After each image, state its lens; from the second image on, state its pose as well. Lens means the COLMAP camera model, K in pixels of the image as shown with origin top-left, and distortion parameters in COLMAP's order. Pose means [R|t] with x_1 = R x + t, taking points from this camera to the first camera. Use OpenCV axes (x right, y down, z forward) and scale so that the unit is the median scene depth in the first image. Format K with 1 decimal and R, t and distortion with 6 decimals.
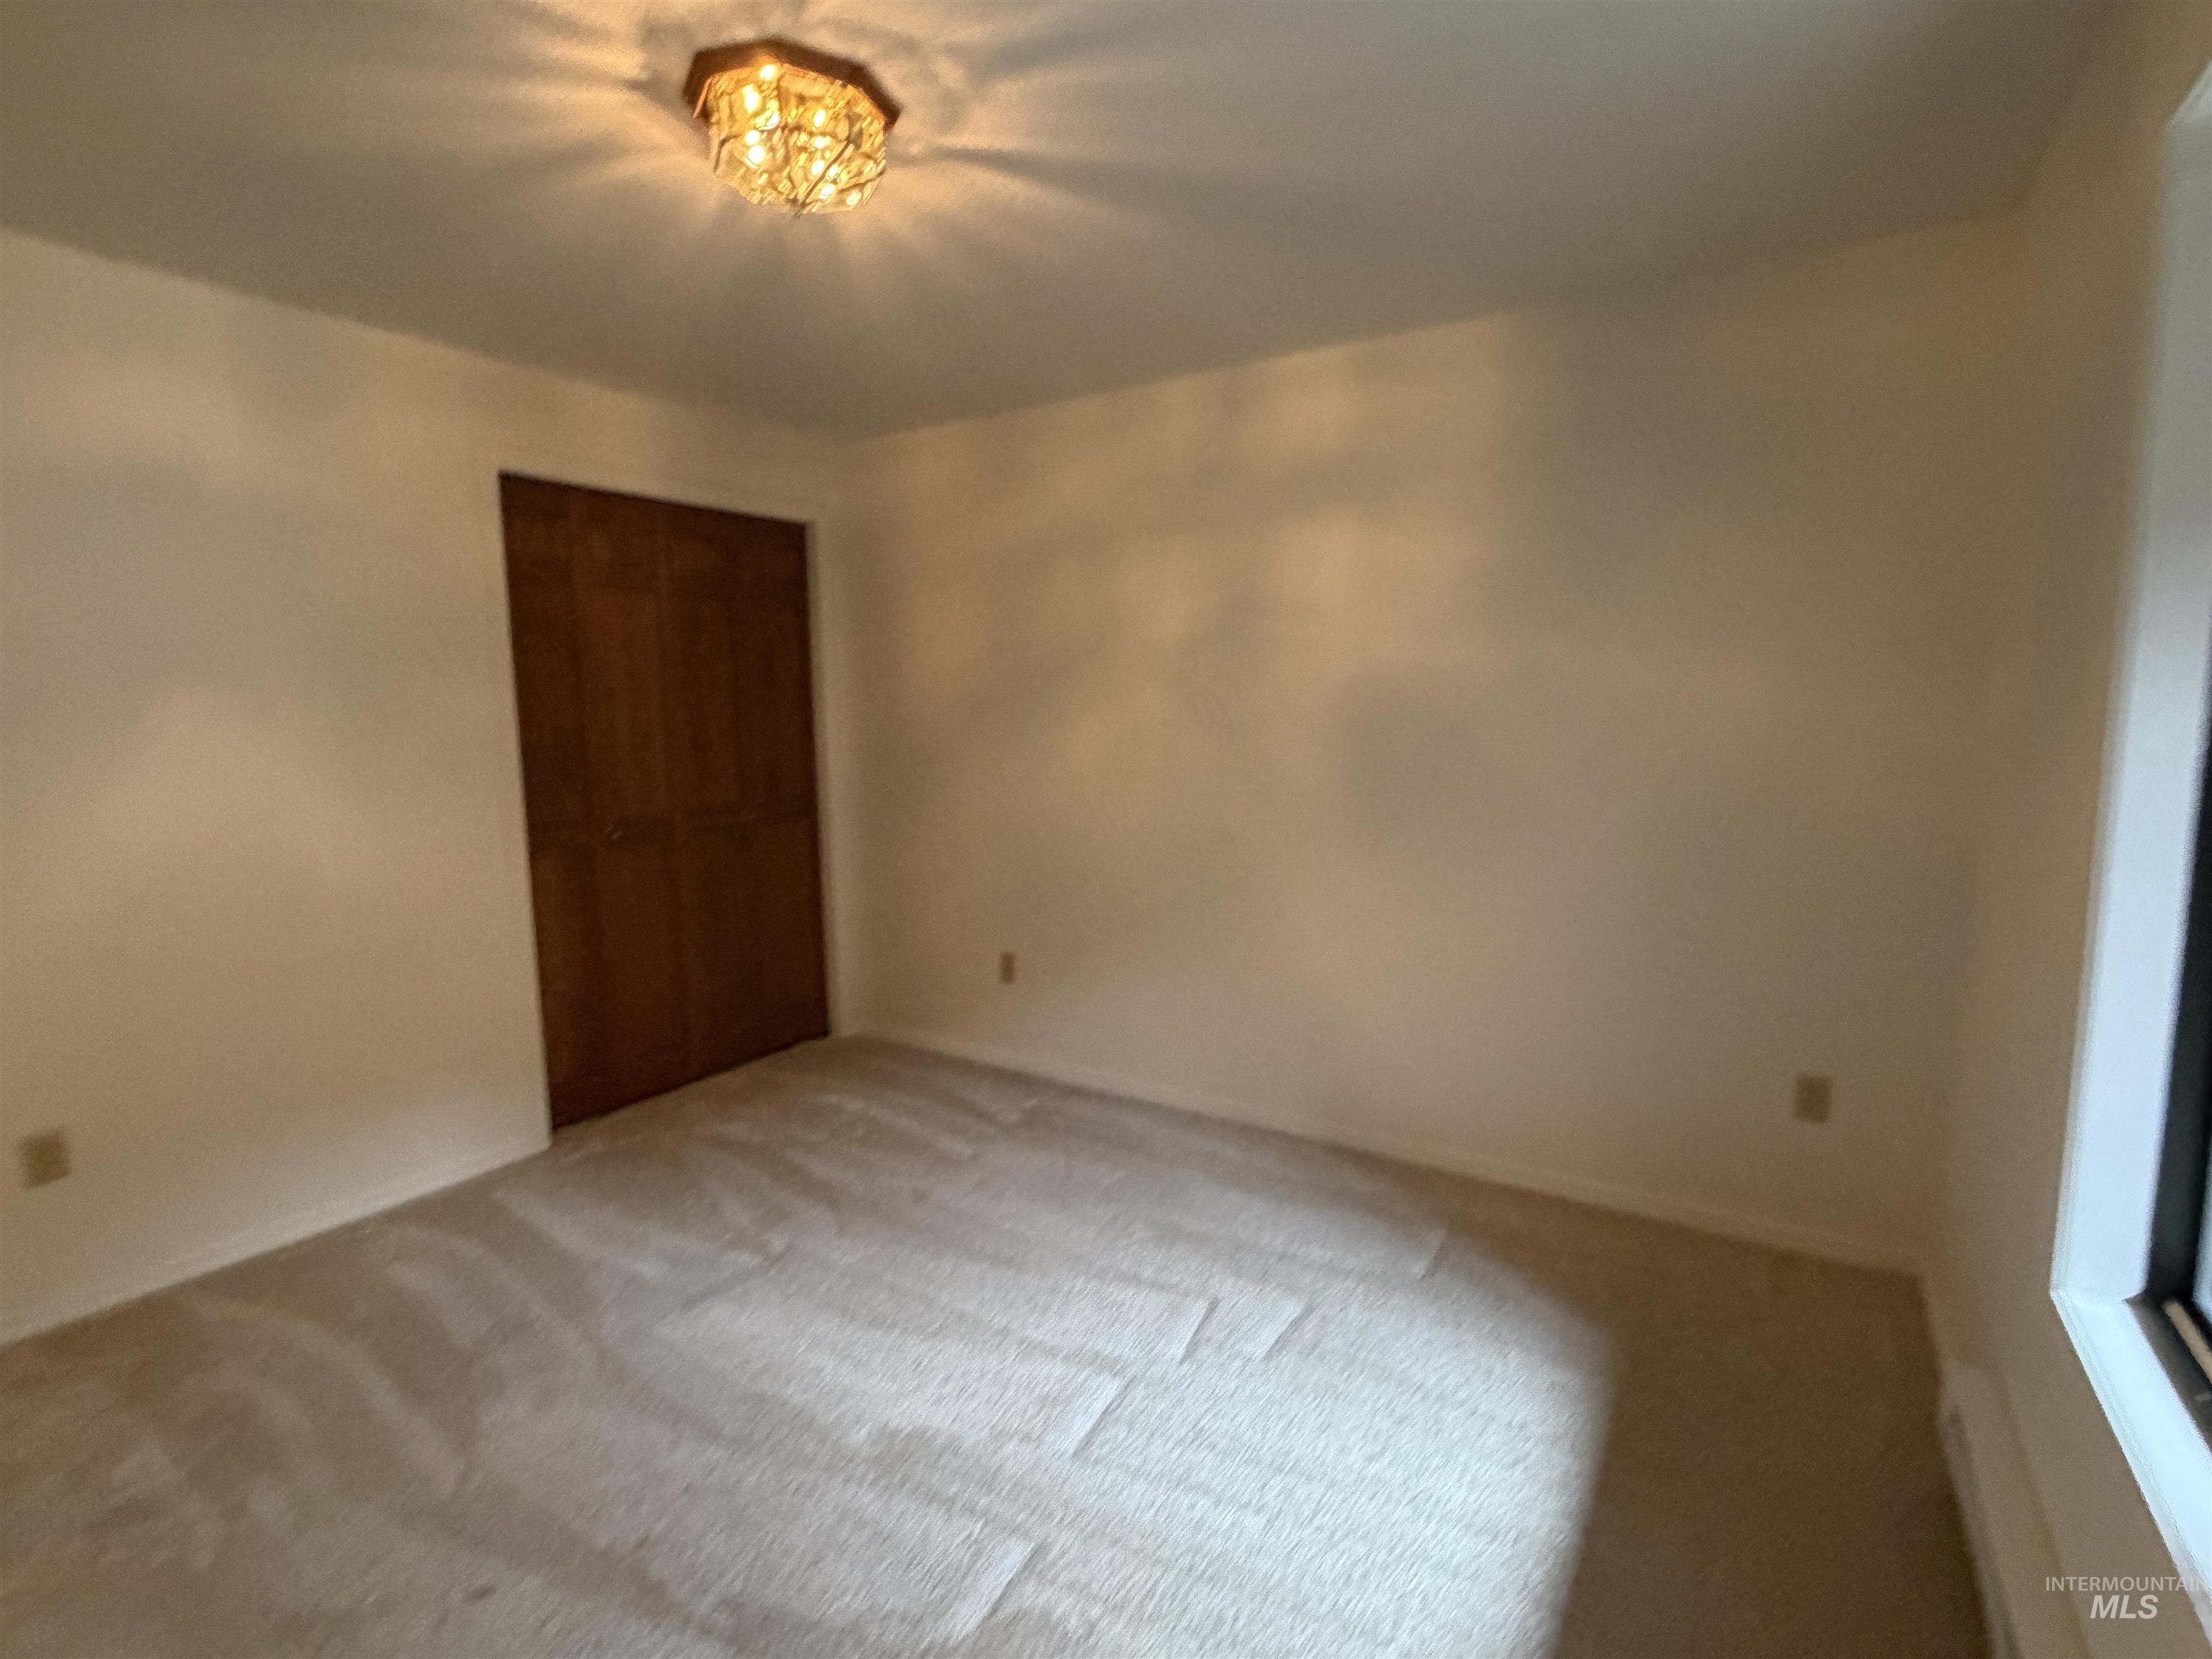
lens RADIAL K [[1026.1, 0, 1099.9], [0, 1026.1, 817.9], [0, 0, 1]] dist [-0.000341, -0.000013]
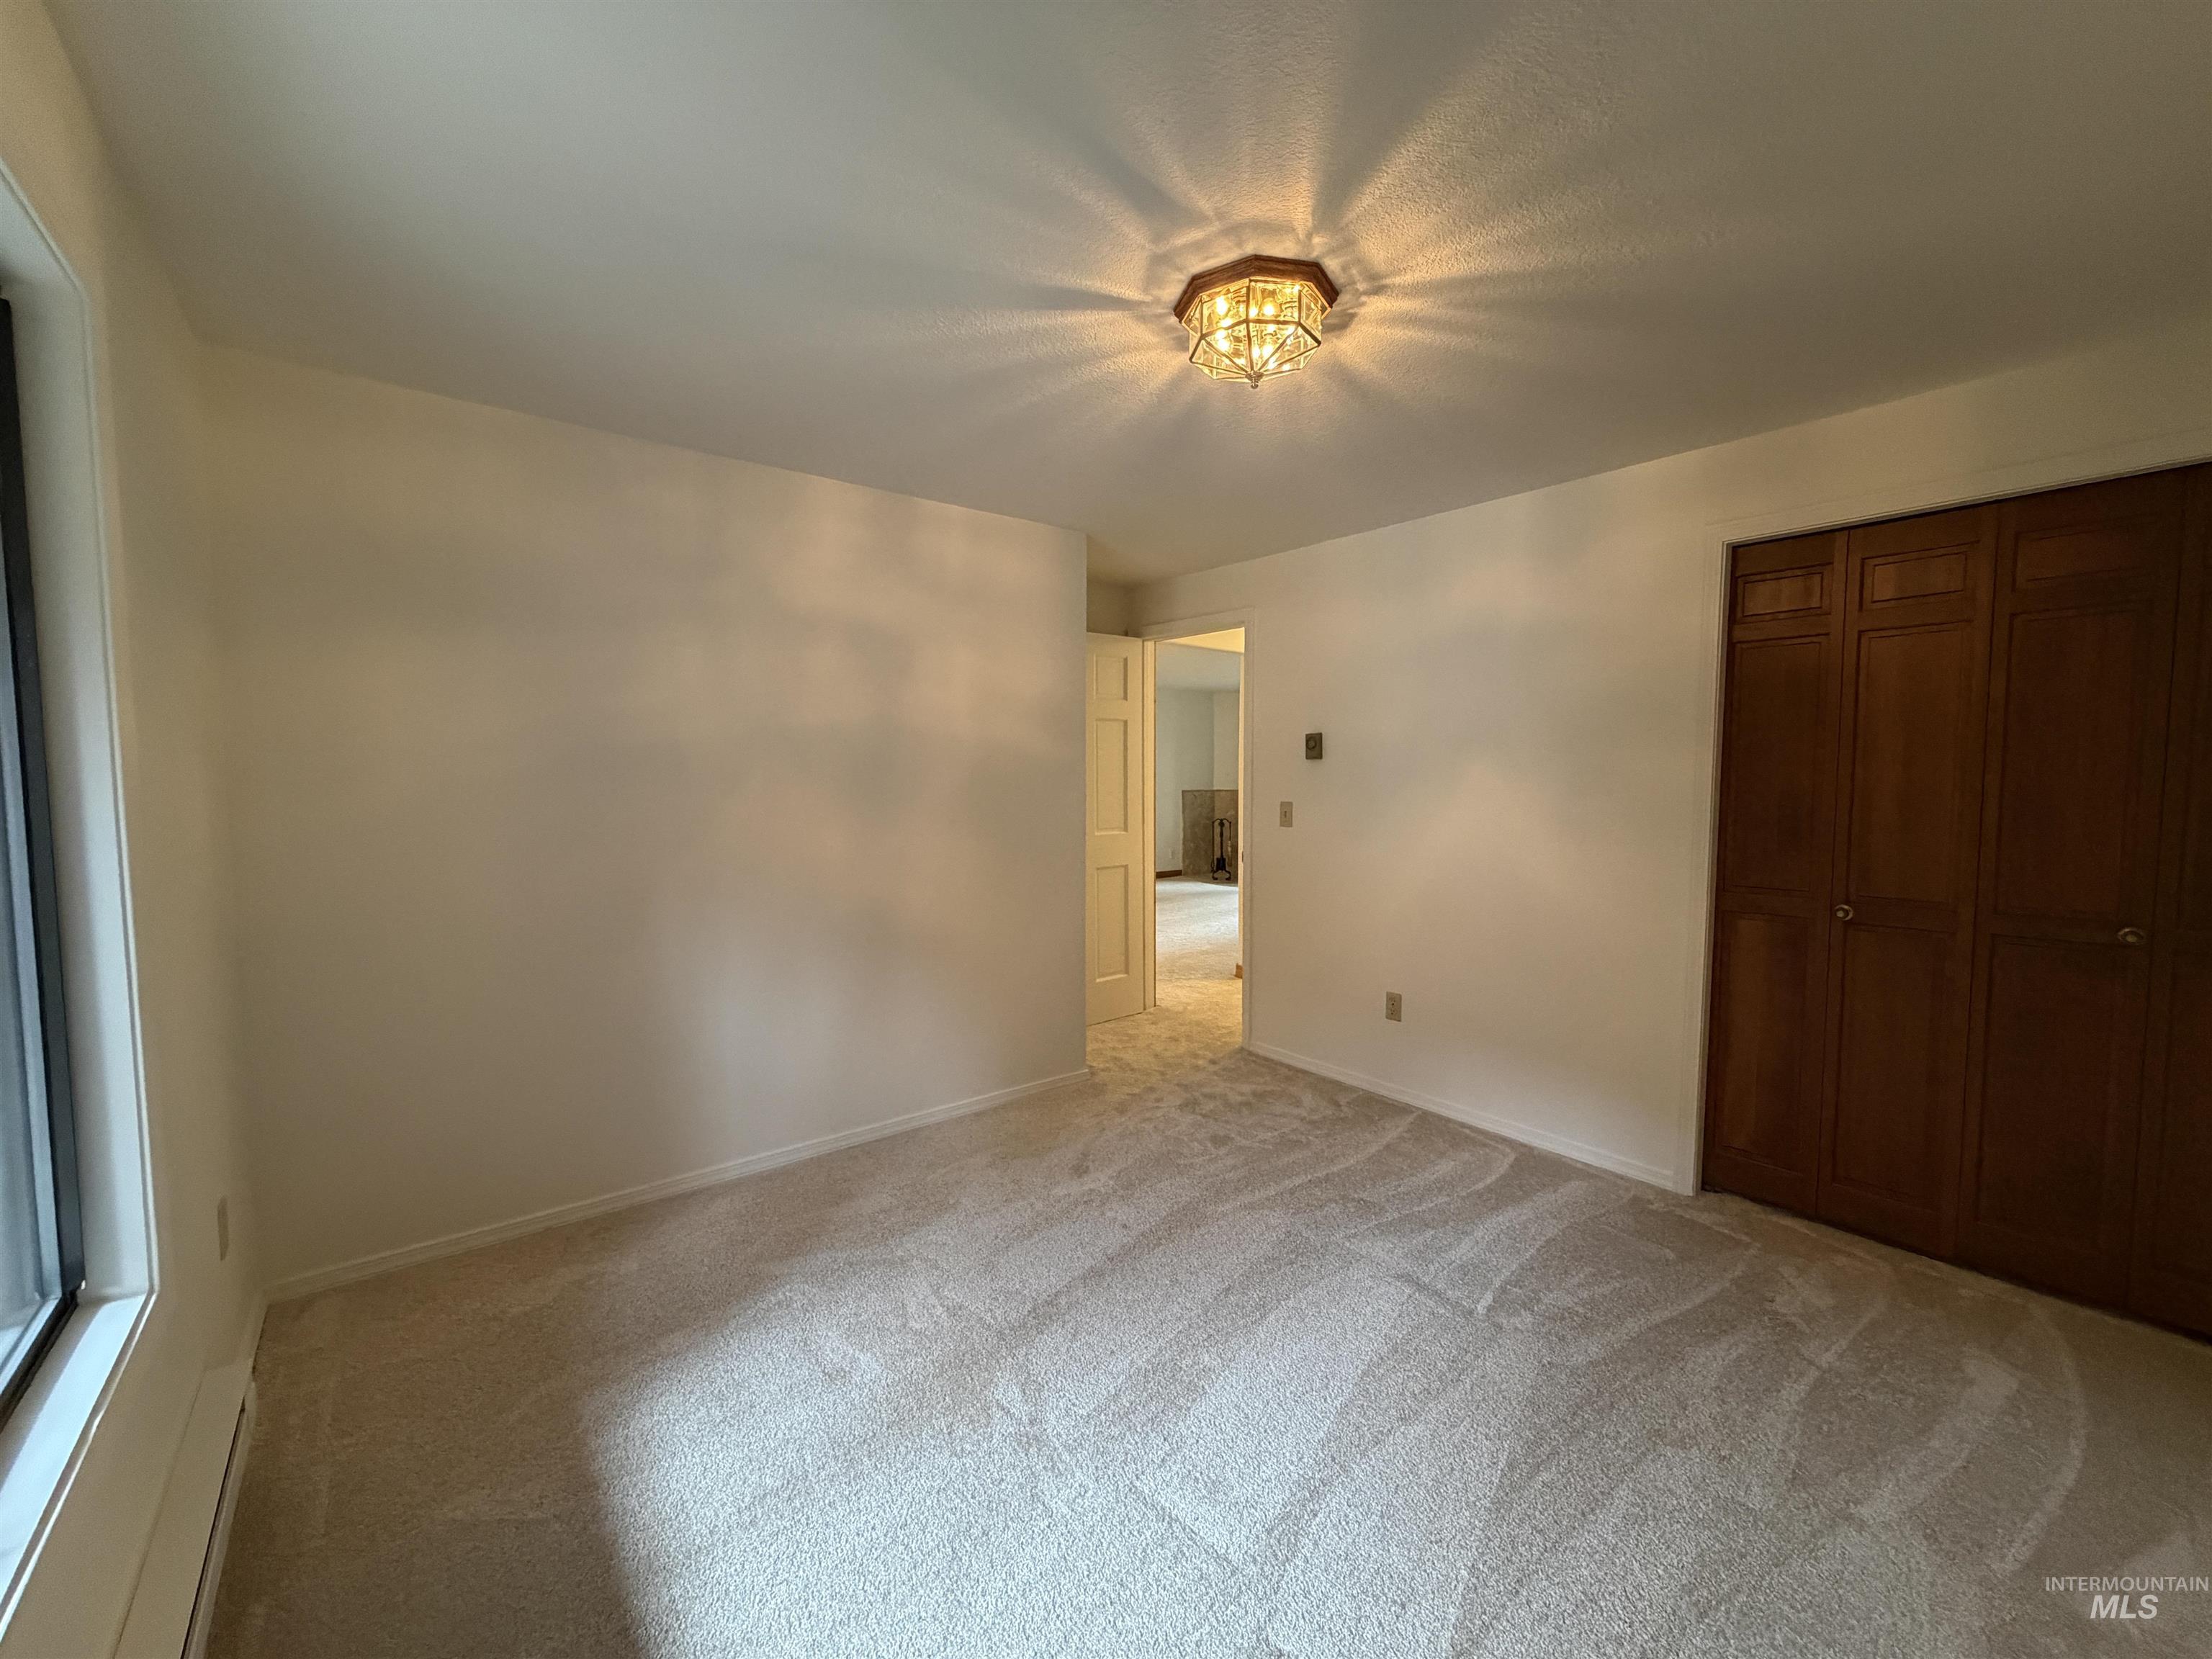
lens RADIAL K [[874.8, 0, 1099.9], [0, 874.8, 830.6], [0, 0, 1]] dist [-0.002038, 0.000276]
pose [[-0.294933, 0.082790, -0.951925, 0.518902], [-0.099769, 0.988126, 0.116850, -0.097579], [0.950295, 0.129435, -0.283171, 0.746546]]
